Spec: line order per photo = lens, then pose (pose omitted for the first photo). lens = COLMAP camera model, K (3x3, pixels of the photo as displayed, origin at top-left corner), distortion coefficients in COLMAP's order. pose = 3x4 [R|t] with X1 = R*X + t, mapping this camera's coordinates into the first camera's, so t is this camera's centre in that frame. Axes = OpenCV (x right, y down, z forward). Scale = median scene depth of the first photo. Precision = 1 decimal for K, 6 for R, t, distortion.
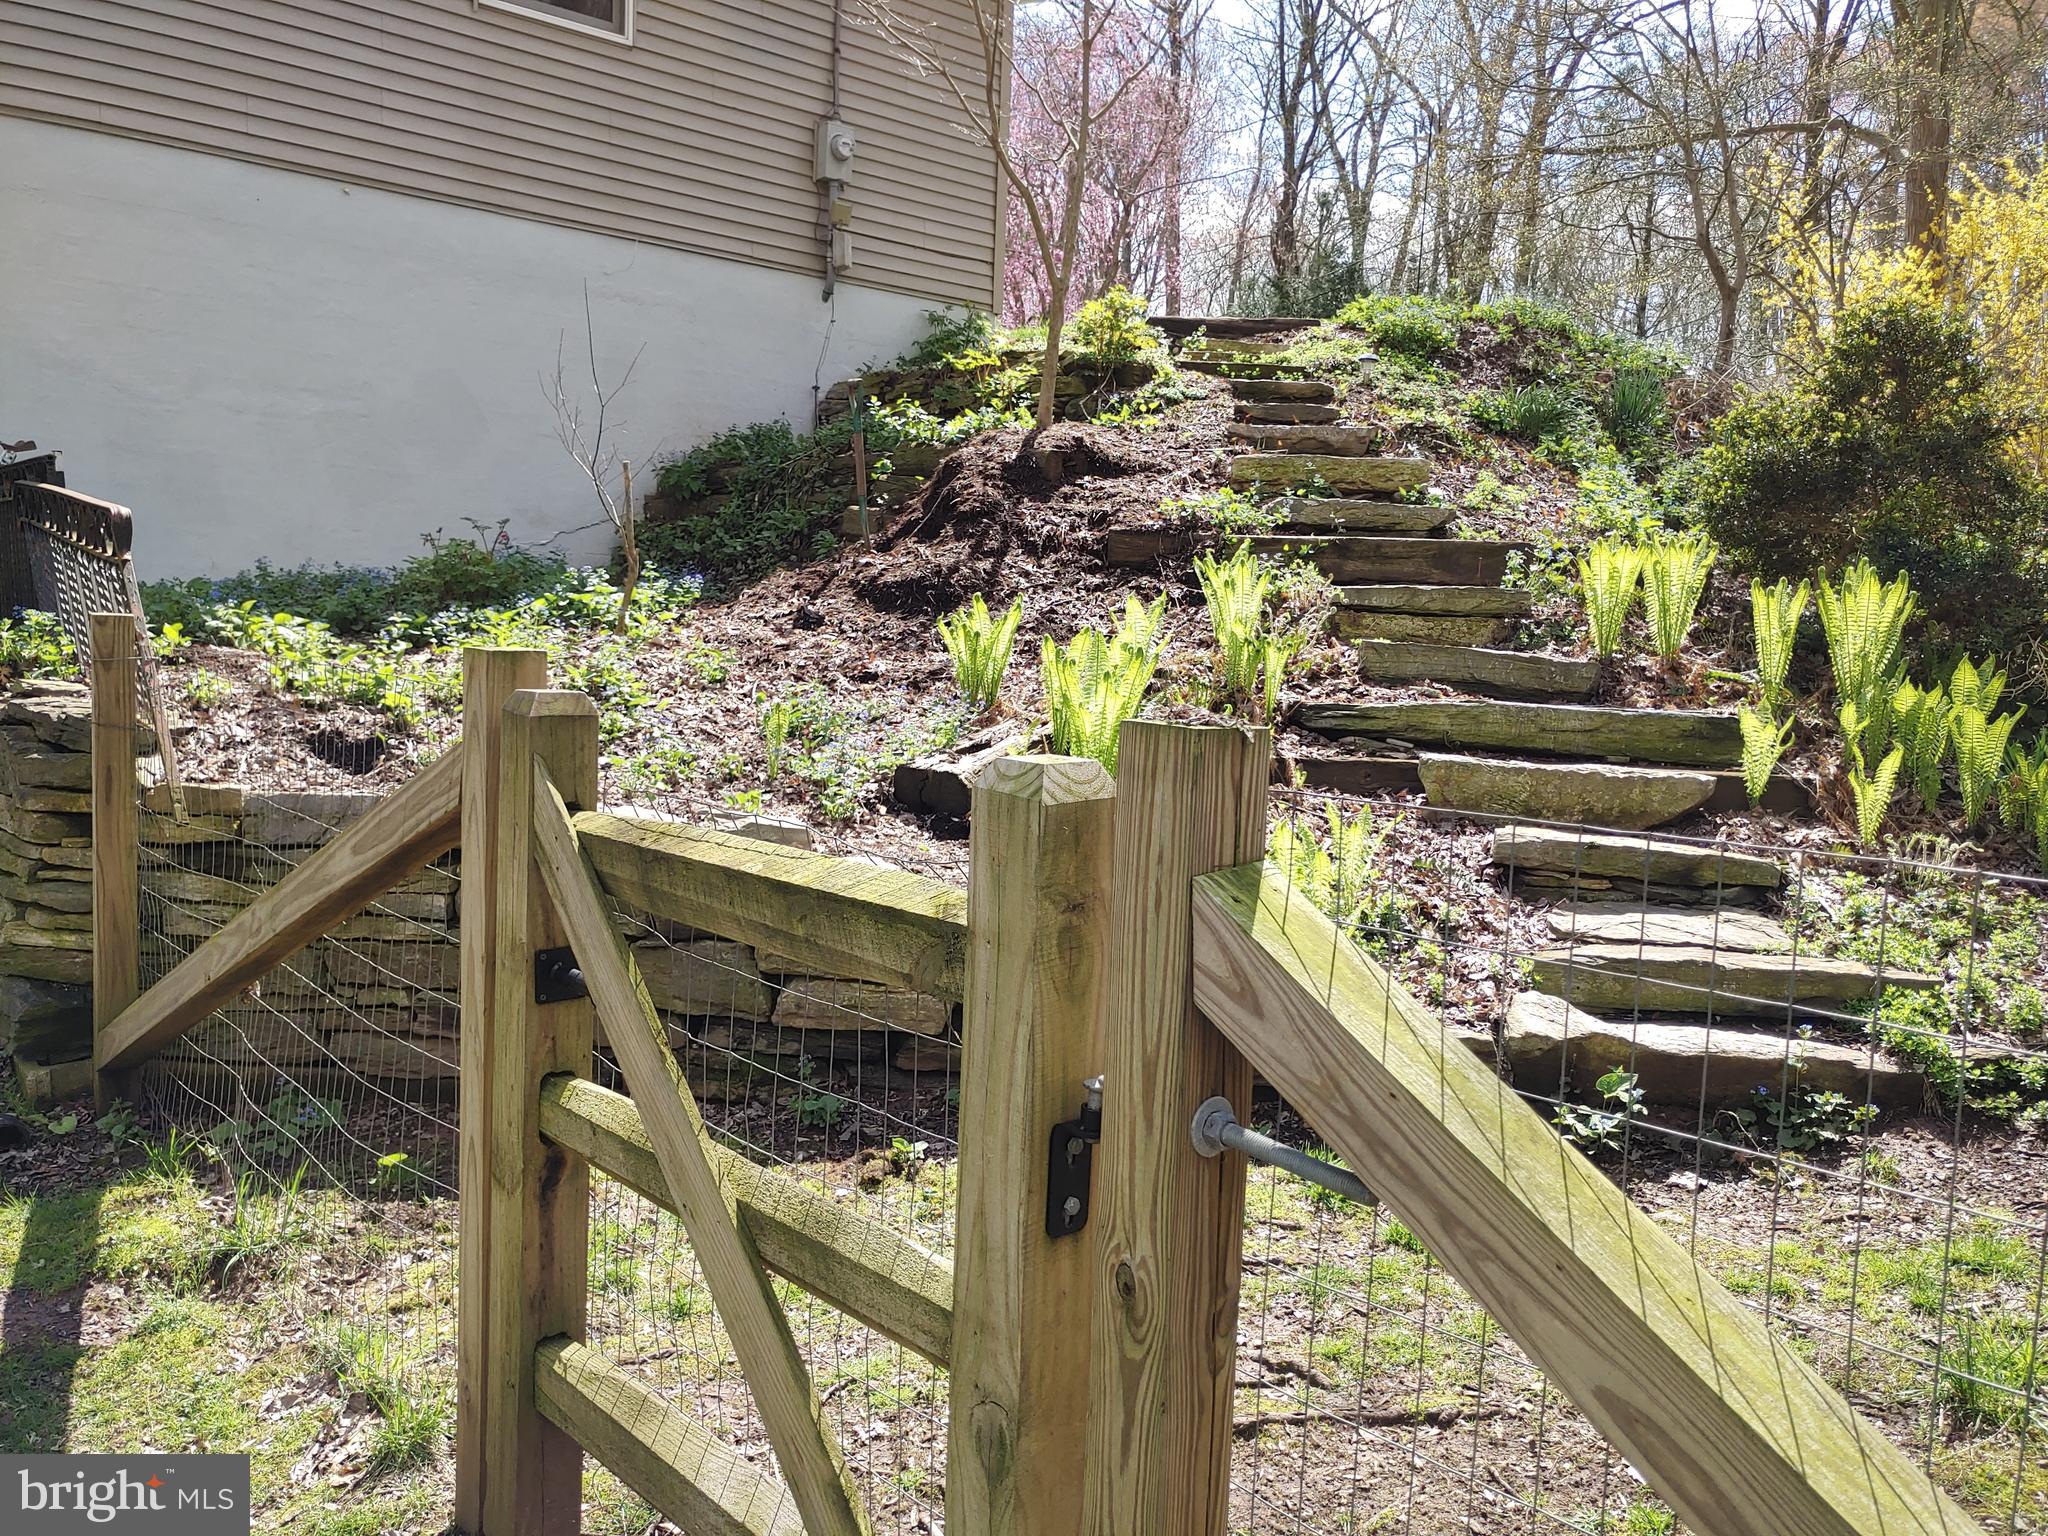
lens RADIAL K [[1596.1, 0, 1024.5], [0, 1596.1, 786.8], [0, 0, 1]] dist [0.036749, -0.037903]
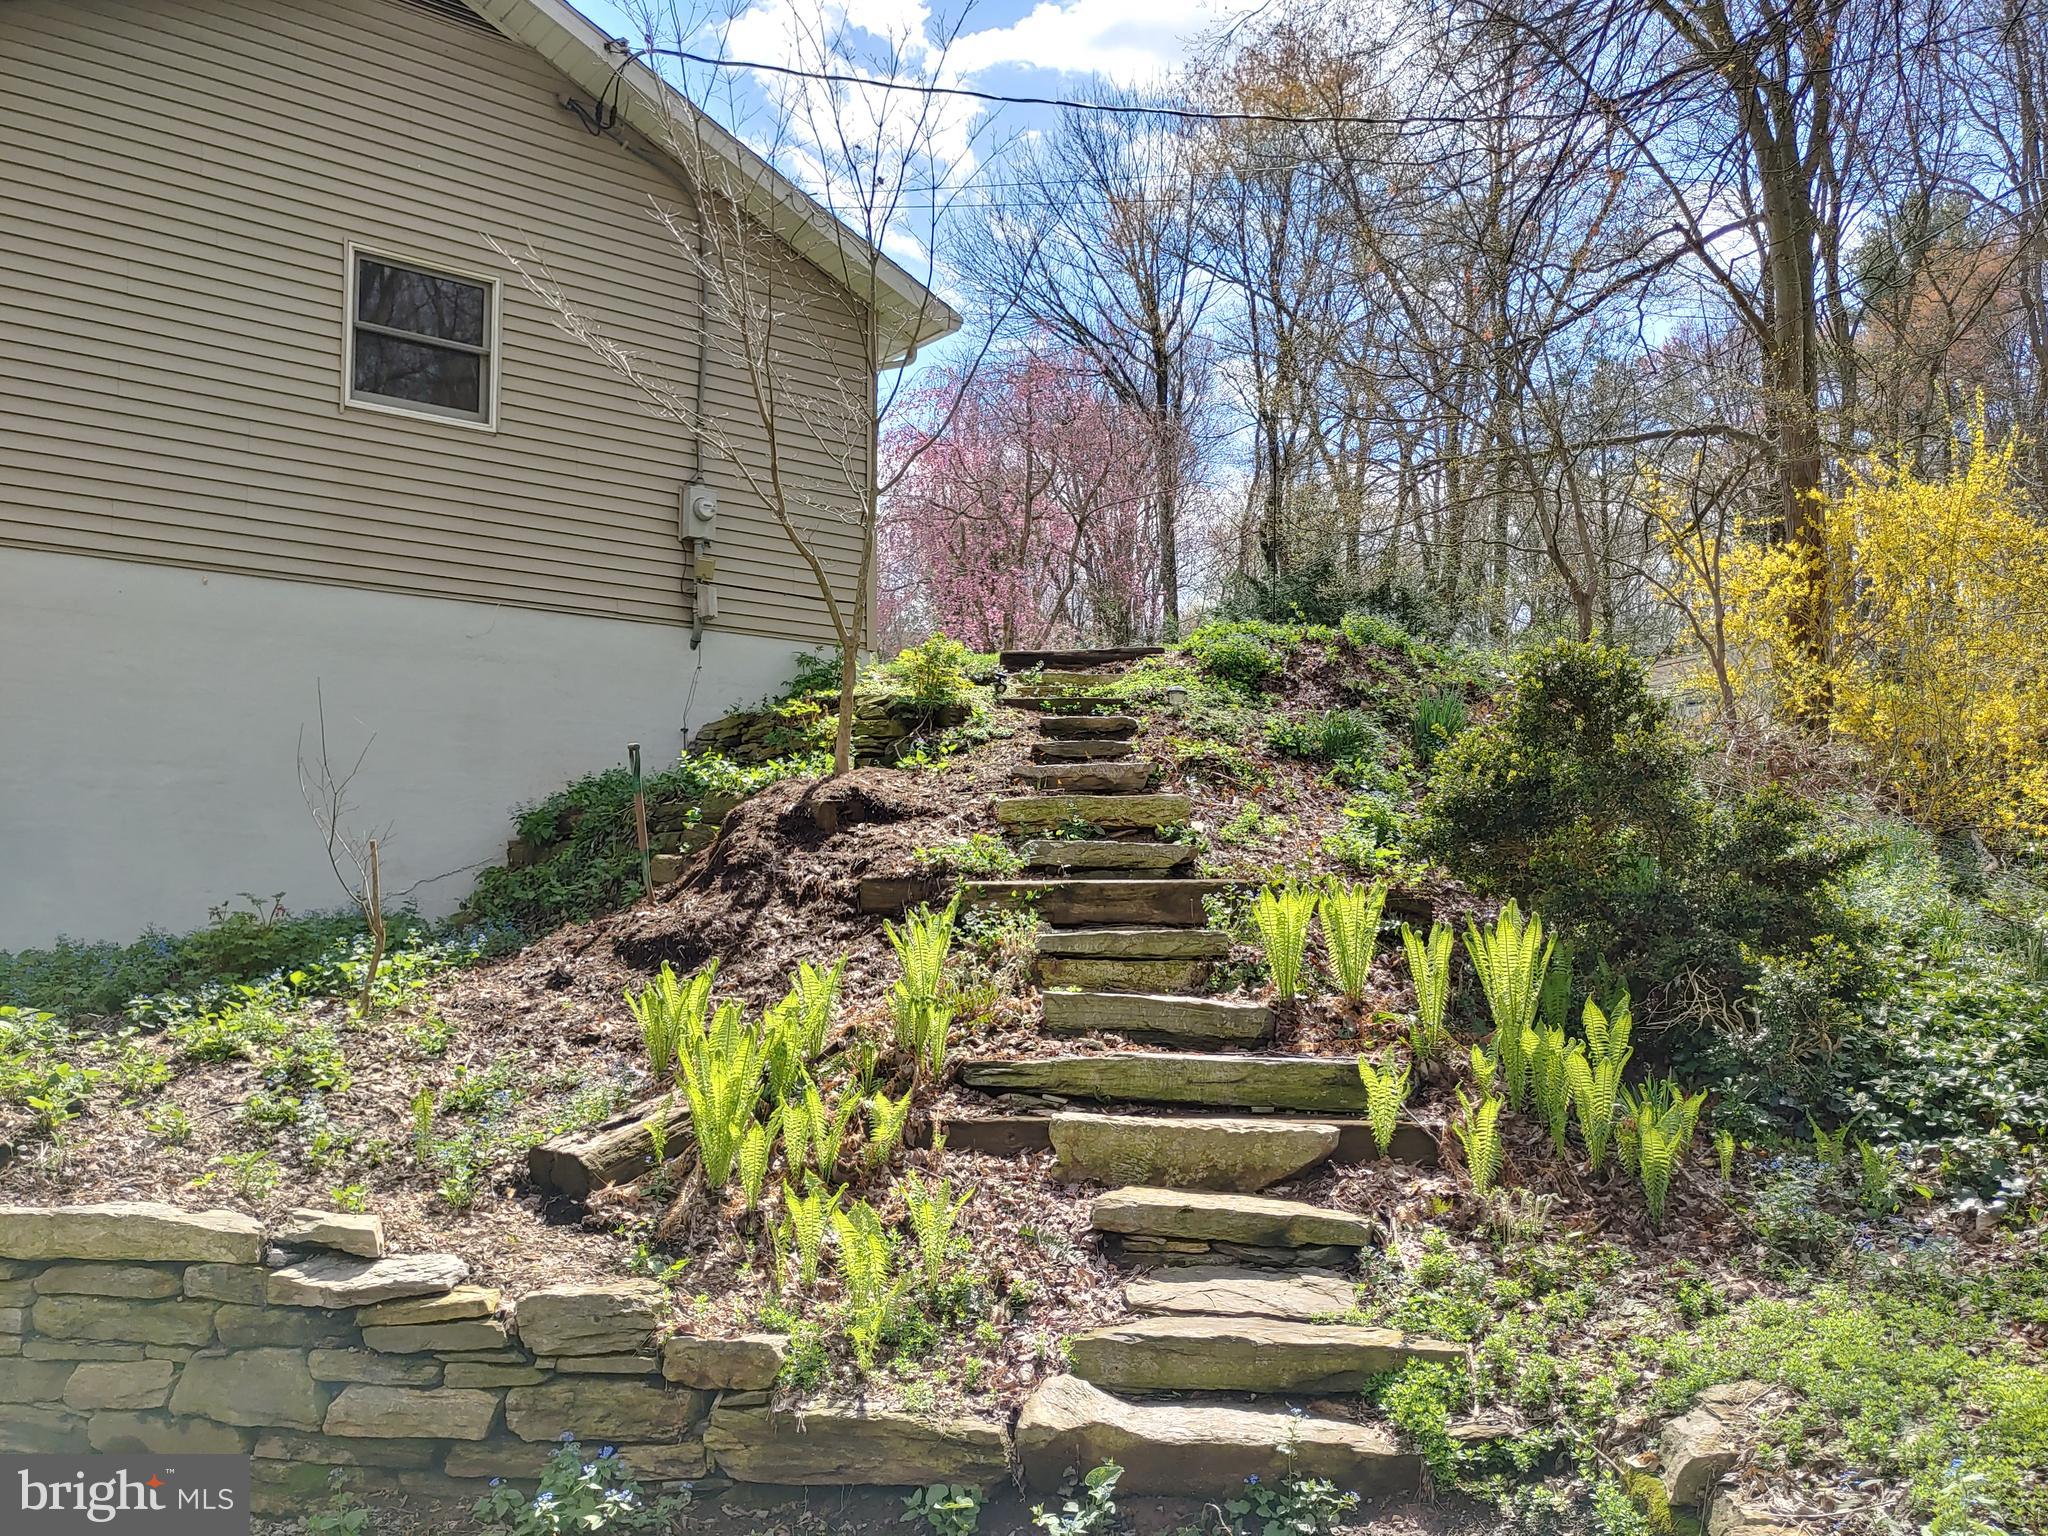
lens RADIAL K [[1596.1, 0, 1014.5], [0, 1596.1, 844.0], [0, 0, 1]] dist [0.036749, -0.037903]
pose [[0.999021, -0.039648, -0.019647, 0.201737], [0.036402, 0.988839, -0.144474, -0.035780], [0.025156, 0.143617, 0.989314, -0.023949]]
